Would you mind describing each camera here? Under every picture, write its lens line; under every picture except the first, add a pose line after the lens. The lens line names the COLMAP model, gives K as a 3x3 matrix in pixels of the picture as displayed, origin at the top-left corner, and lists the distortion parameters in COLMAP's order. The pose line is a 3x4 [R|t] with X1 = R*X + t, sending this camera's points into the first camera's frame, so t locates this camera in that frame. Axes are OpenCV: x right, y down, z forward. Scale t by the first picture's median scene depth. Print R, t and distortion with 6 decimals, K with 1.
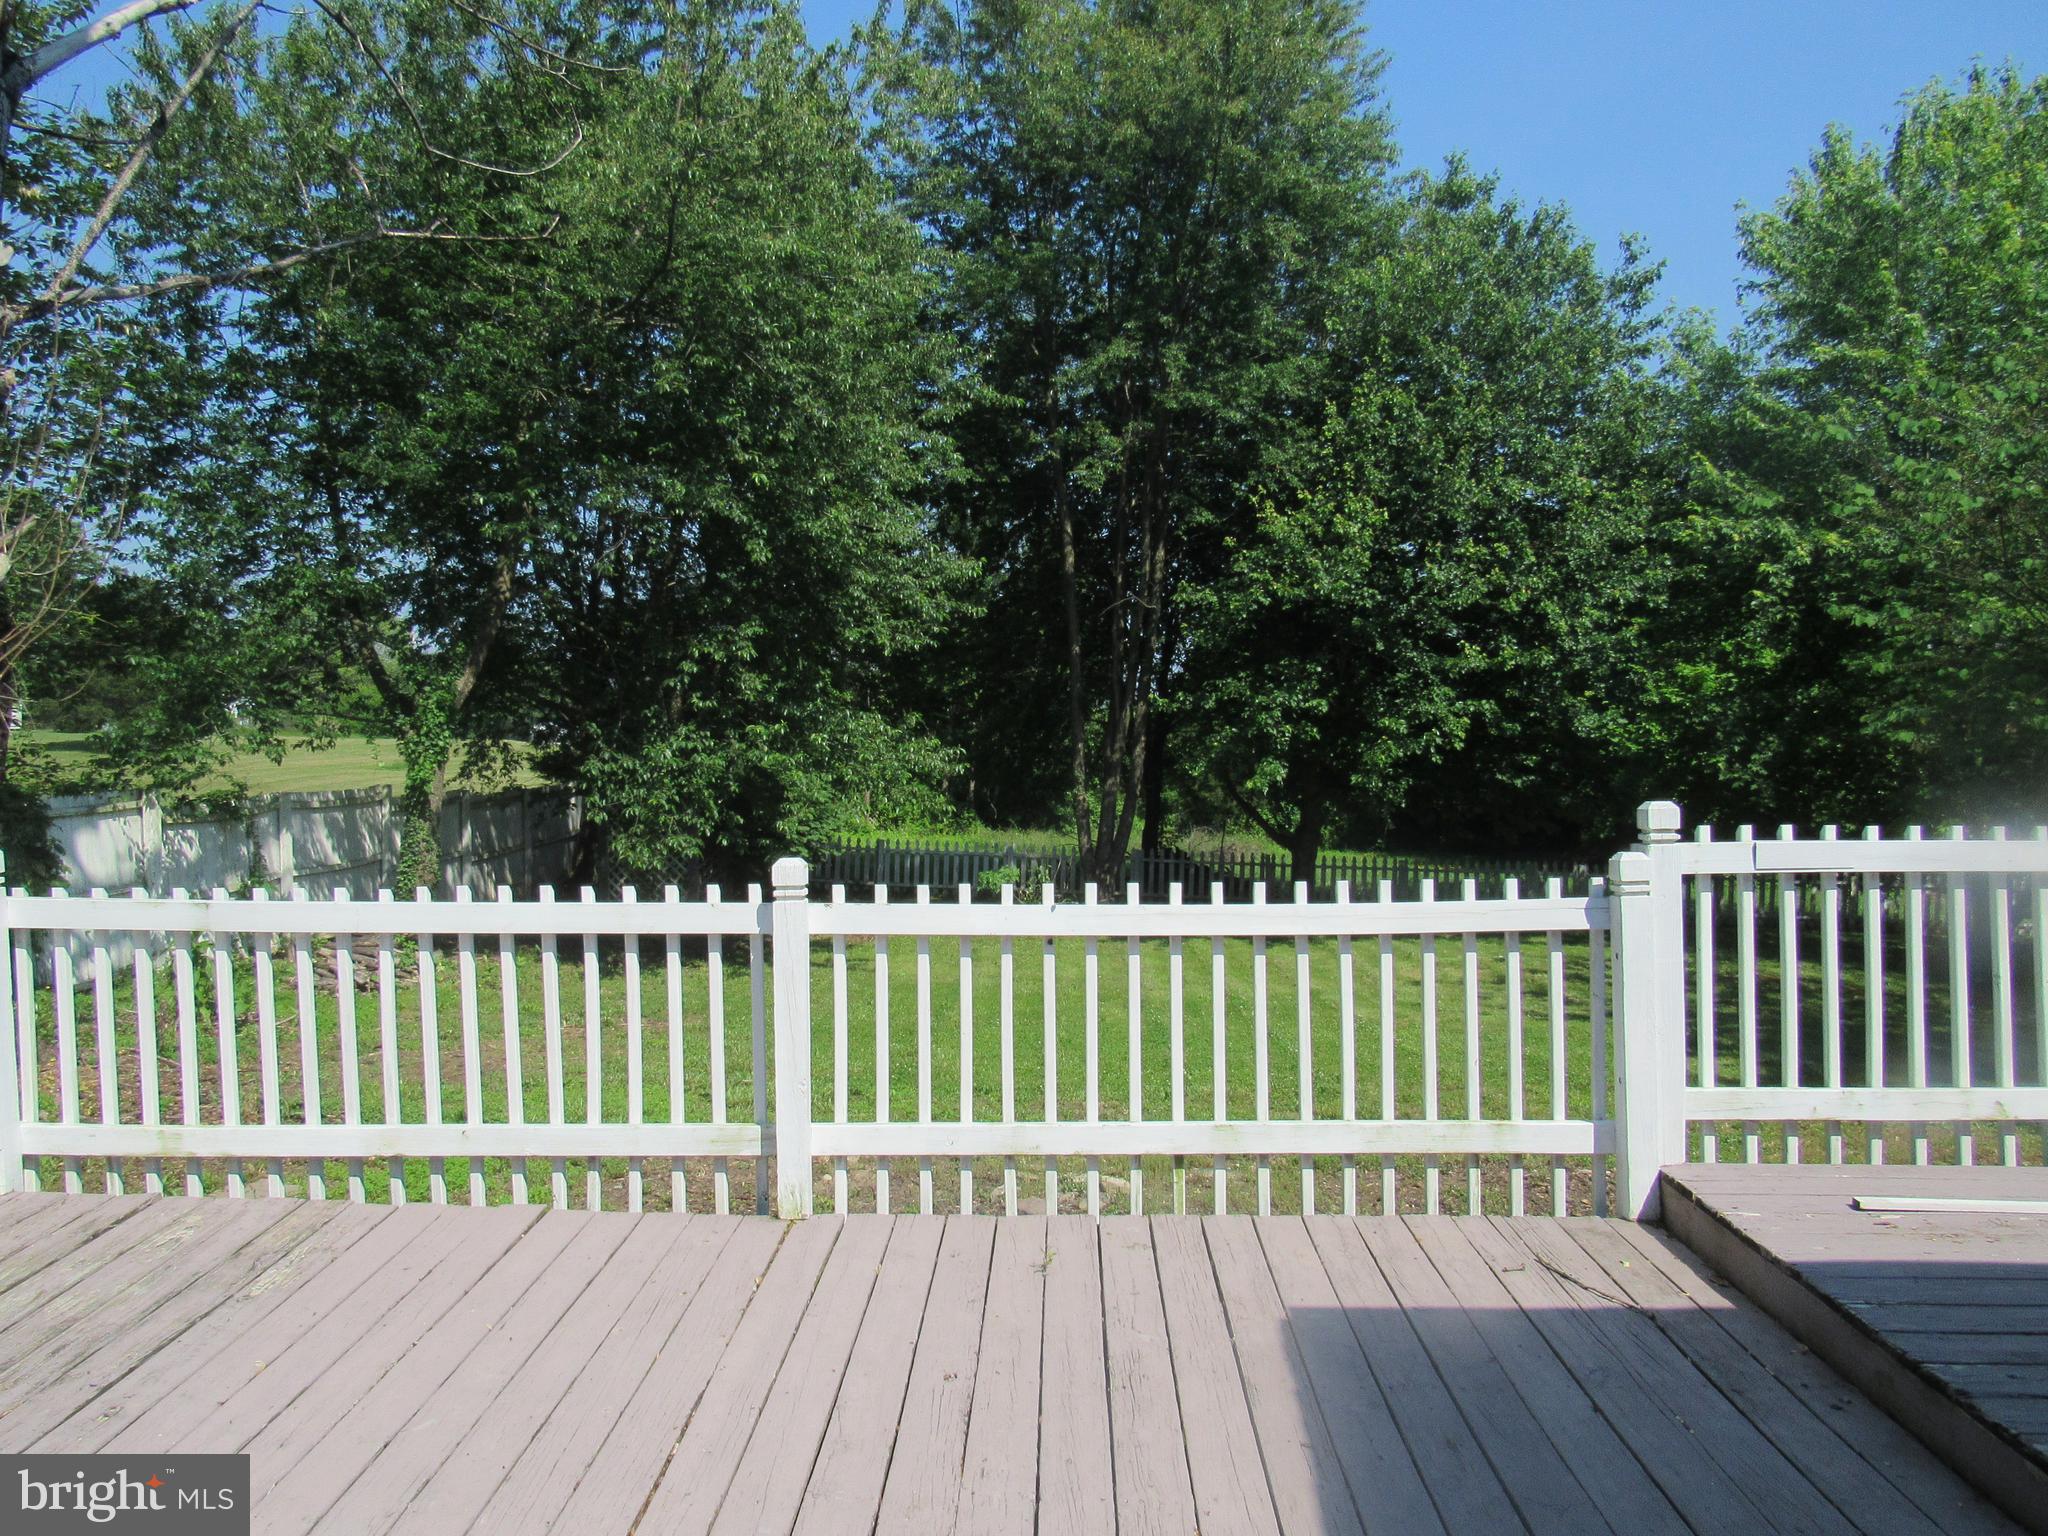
lens RADIAL K [[1461.9, 0, 1031.2], [0, 1461.9, 770.6], [0, 0, 1]] dist [-0.036766, 0.028372]
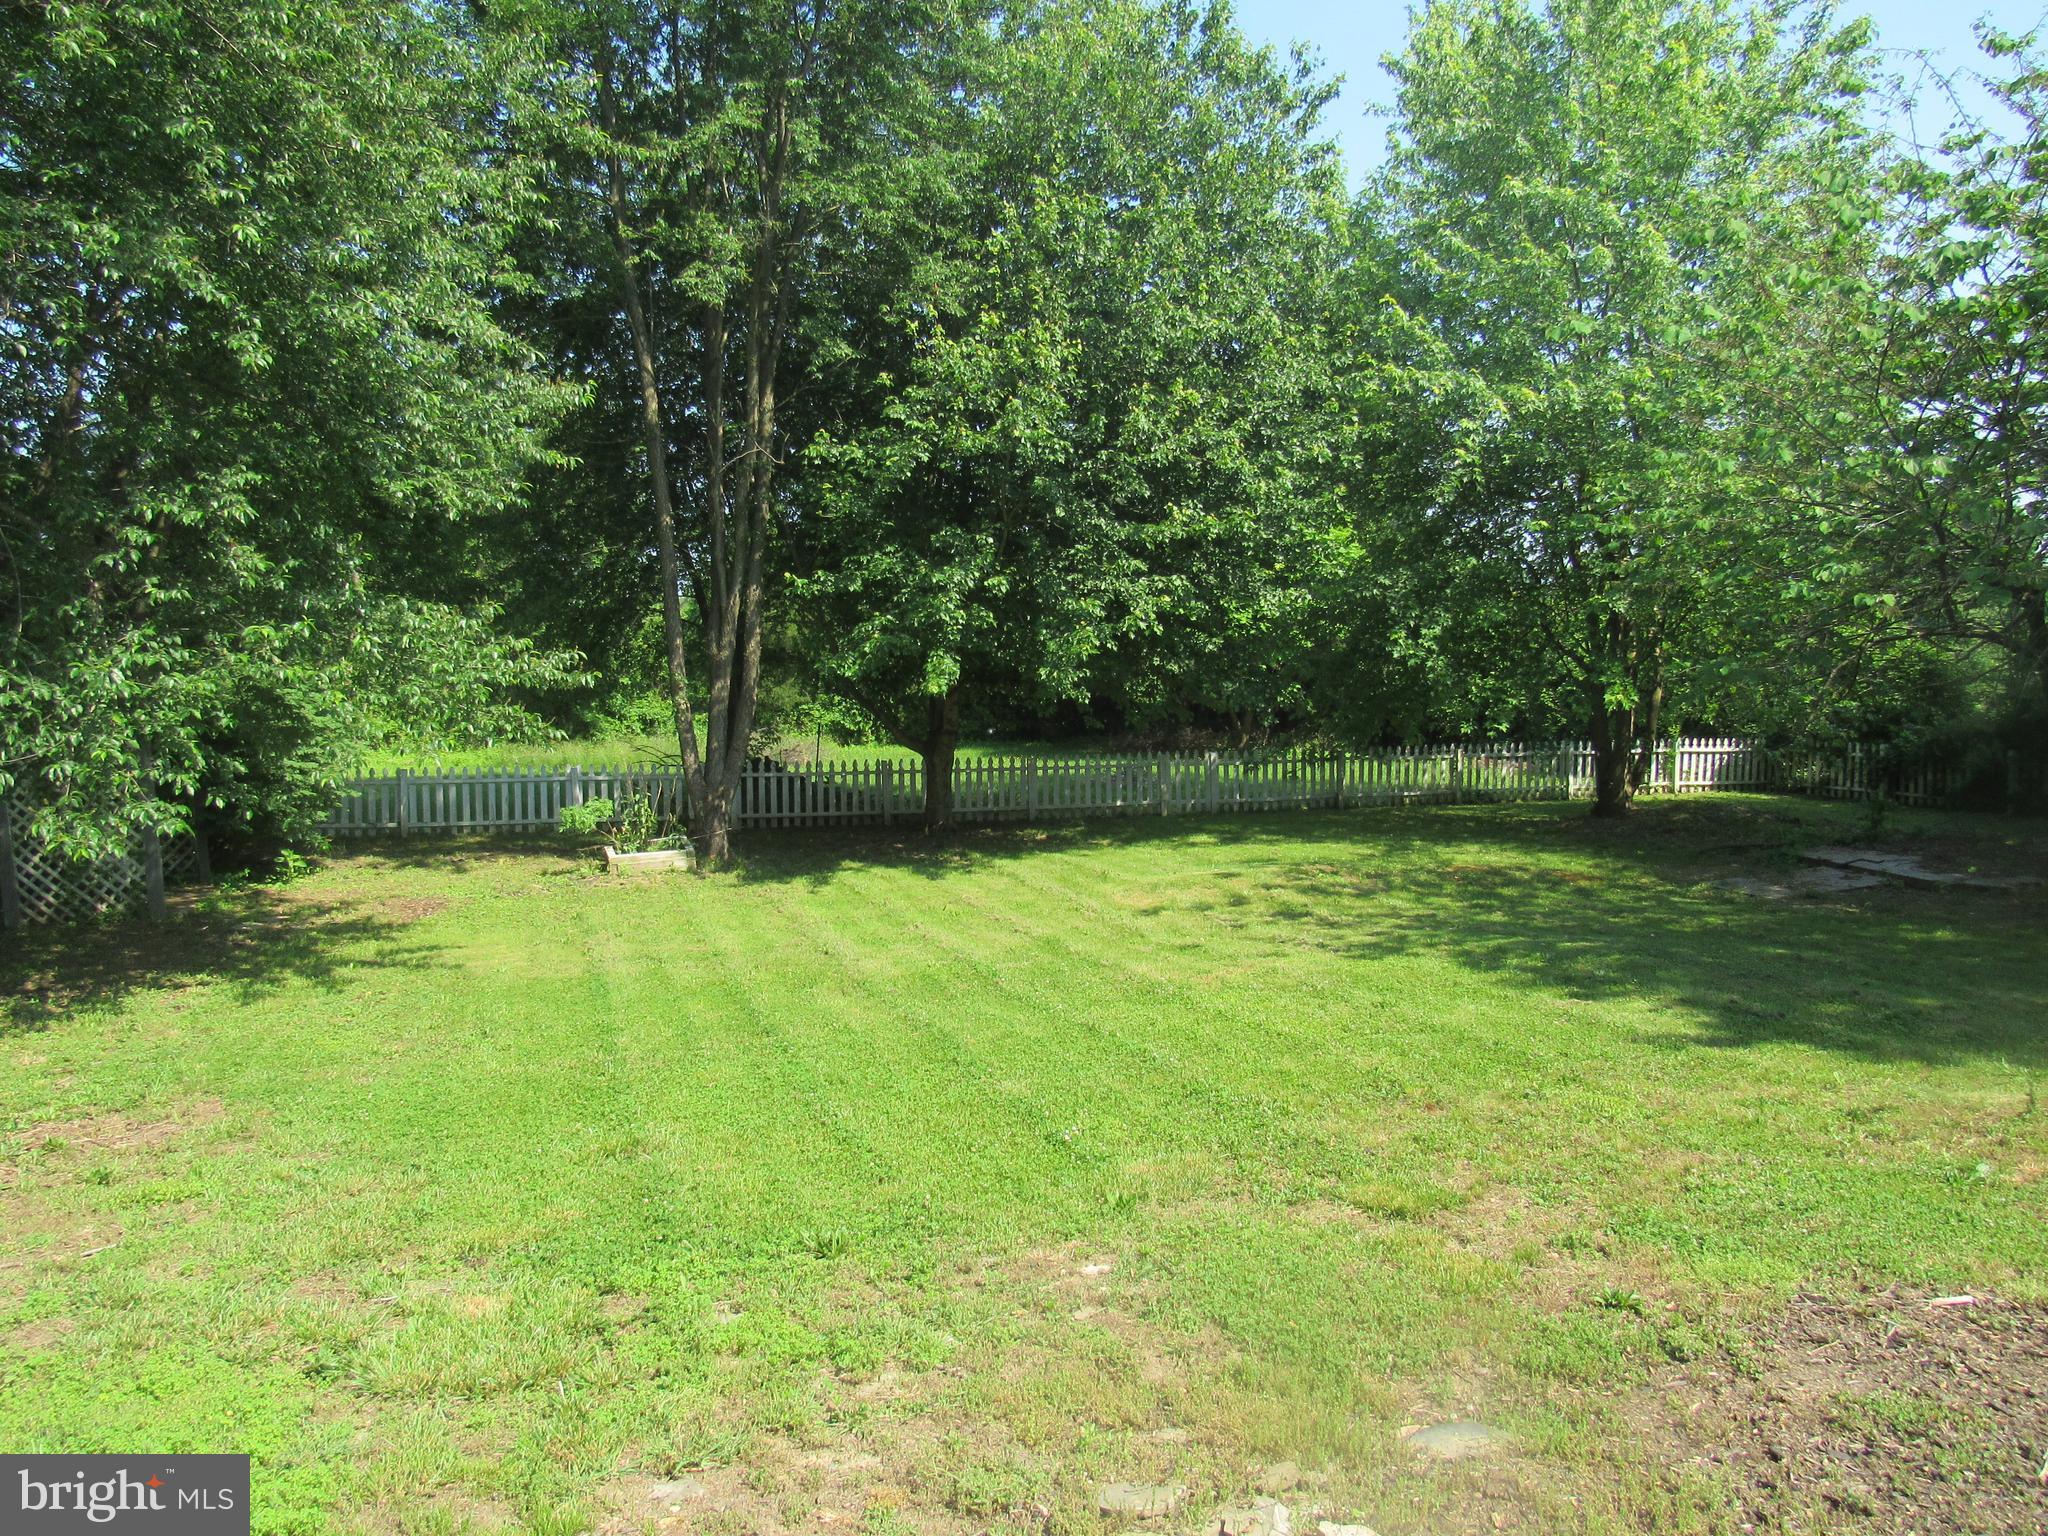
lens RADIAL K [[1407.3, 0, 1024.3], [0, 1407.3, 792.7], [0, 0, 1]] dist [-0.017626, -0.031657]
pose [[0.933257, -0.067812, 0.352751, -0.081156], [0.034953, 0.994503, 0.098706, -0.005107], [-0.357505, -0.079789, 0.930497, 0.248577]]
